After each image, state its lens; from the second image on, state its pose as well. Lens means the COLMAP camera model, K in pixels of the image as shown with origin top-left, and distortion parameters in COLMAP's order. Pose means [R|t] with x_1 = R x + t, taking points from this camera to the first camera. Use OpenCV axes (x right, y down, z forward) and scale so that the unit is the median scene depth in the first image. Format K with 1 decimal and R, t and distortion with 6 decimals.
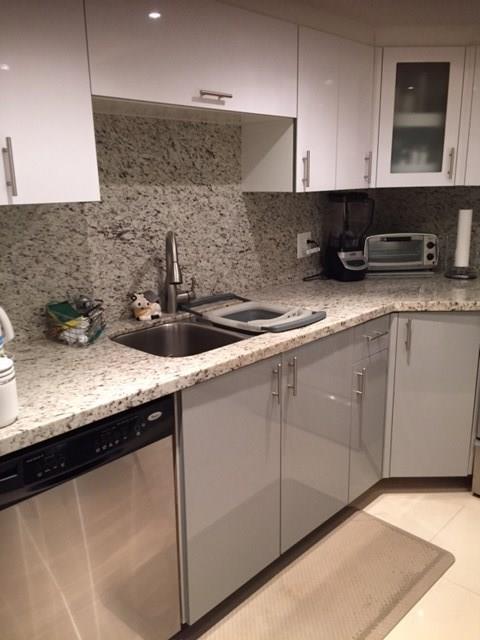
lens RADIAL K [[551.3, 0, 236.7], [0, 551.3, 320.5], [0, 0, 1]] dist [0.080925, -0.103570]
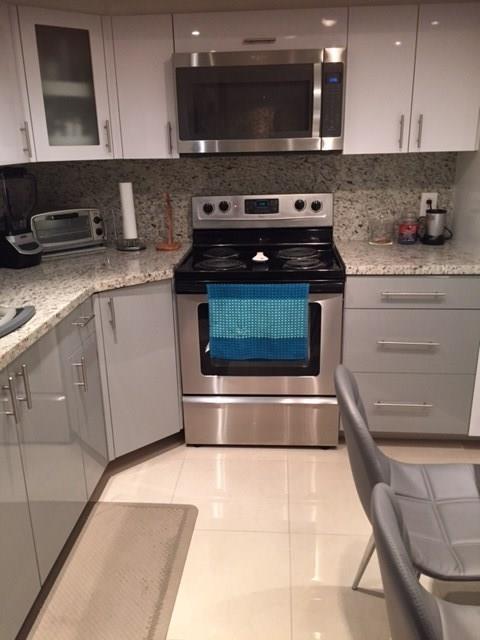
lens RADIAL K [[551.3, 0, 241.9], [0, 551.3, 321.3], [0, 0, 1]] dist [0.080925, -0.103570]
pose [[0.764662, -0.200757, 0.612364, -0.111614], [0.170095, 0.979415, 0.108692, -0.026722], [-0.621579, 0.021047, 0.783069, 0.084141]]
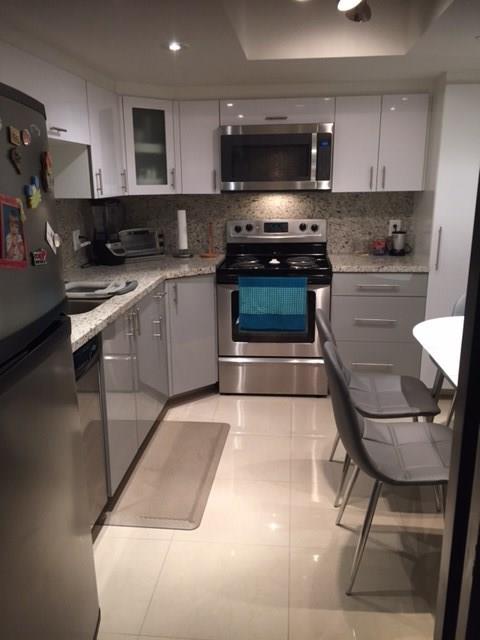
lens RADIAL K [[551.3, 0, 236.8], [0, 551.3, 320.1], [0, 0, 1]] dist [0.080925, -0.103570]
pose [[0.786817, -0.145854, 0.599704, -0.434789], [0.153244, 0.987415, 0.039092, 0.058803], [-0.597858, 0.061143, 0.799266, -0.261264]]
